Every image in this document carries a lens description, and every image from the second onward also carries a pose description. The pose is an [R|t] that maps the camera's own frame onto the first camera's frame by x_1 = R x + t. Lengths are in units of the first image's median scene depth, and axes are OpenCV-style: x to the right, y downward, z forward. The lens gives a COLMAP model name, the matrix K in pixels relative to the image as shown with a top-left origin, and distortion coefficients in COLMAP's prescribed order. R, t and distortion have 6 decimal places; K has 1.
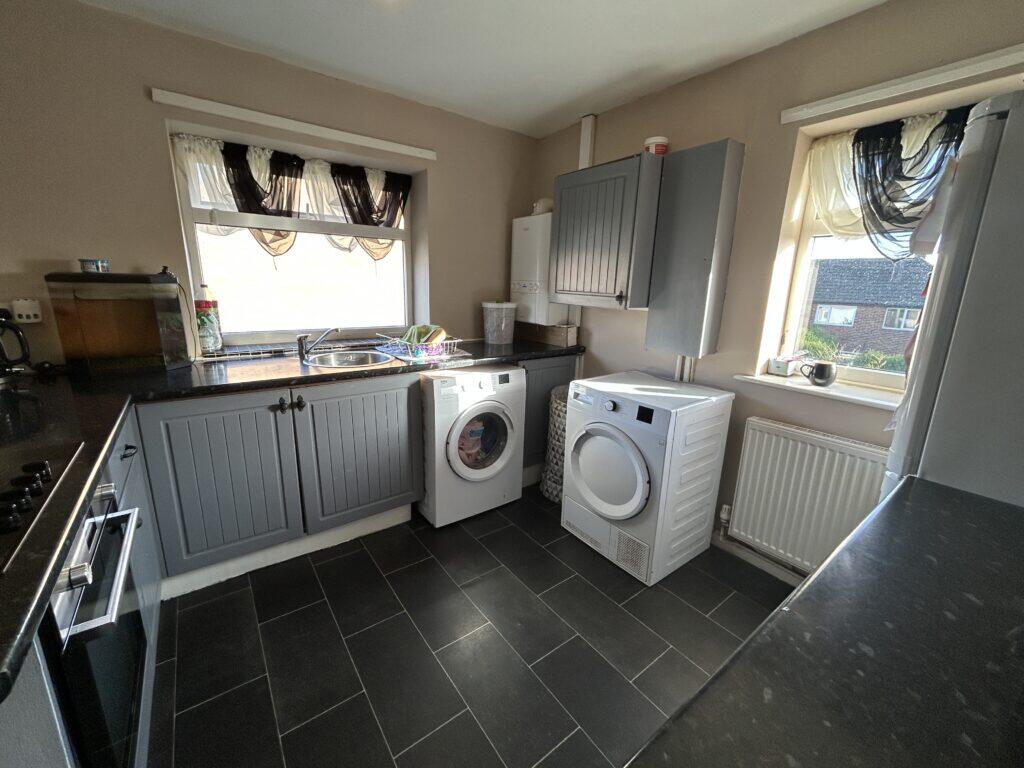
lens RADIAL K [[417.6, 0, 513.7], [0, 417.6, 380.4], [0, 0, 1]] dist [0.000866, 0.000105]
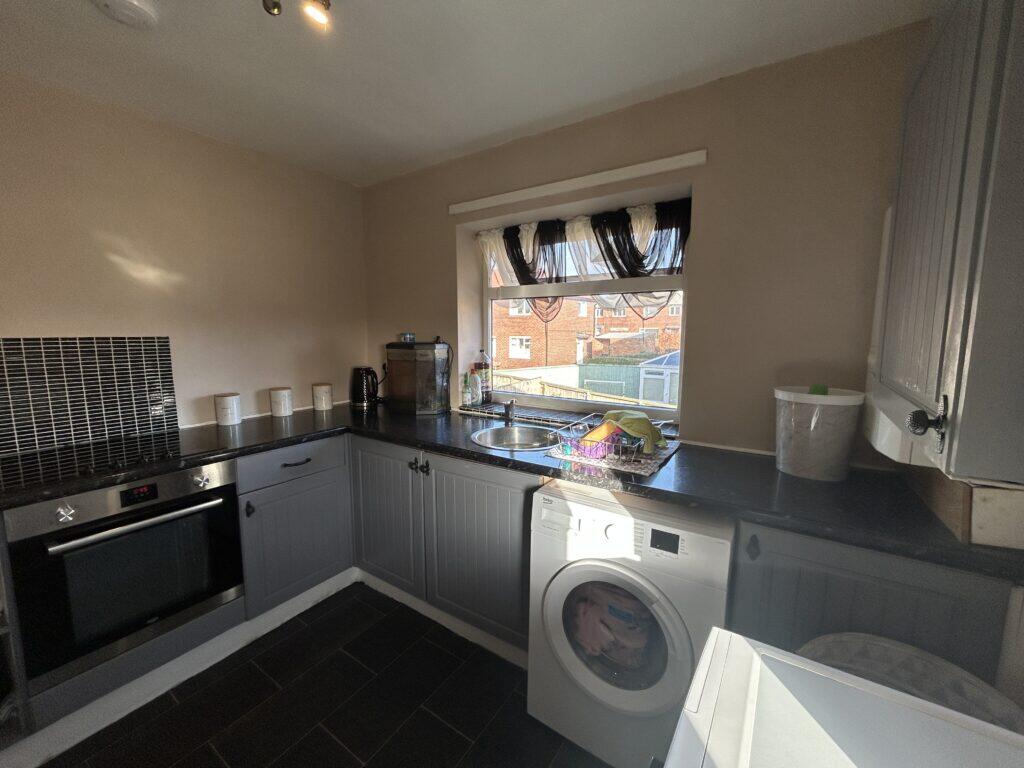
lens RADIAL K [[417.6, 0, 515.5], [0, 417.6, 383.7], [0, 0, 1]] dist [0.000866, 0.000105]
pose [[0.331587, 0.086310, -0.939468, 0.383692], [-0.213823, 0.976768, 0.014267, -0.162170], [0.918874, 0.196149, 0.342339, 0.654347]]
